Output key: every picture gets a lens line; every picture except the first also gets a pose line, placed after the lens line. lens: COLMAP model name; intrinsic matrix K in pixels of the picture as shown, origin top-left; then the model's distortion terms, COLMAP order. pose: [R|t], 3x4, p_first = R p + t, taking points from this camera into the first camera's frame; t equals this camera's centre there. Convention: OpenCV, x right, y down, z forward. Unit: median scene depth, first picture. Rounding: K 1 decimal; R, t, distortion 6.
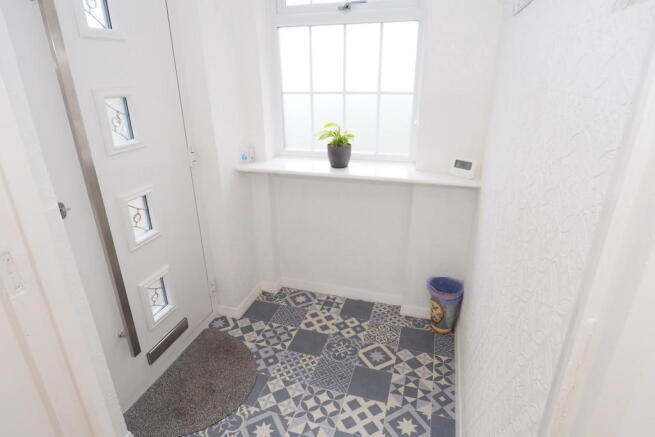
lens RADIAL K [[368.1, 0, 328.1], [0, 368.1, 220.2], [0, 0, 1]] dist [-0.008943, -0.000625]
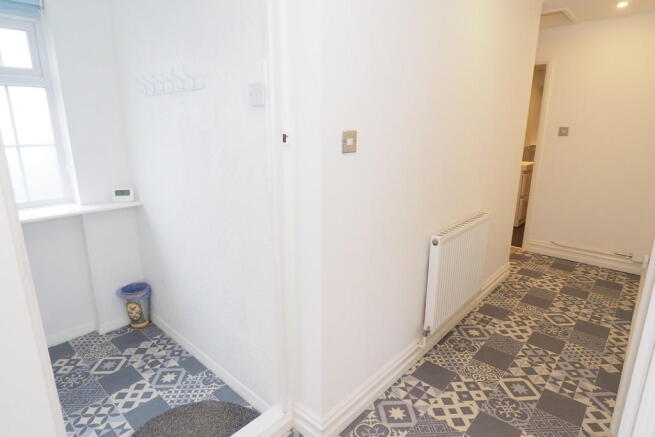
lens RADIAL K [[368.1, 0, 327.5], [0, 368.1, 217.8], [0, 0, 1]] dist [-0.008943, -0.000625]
pose [[0.427734, -0.223796, 0.875762, -0.499614], [0.336248, 0.938729, 0.075659, 0.086811], [-0.839035, 0.262111, 0.476778, -0.249196]]
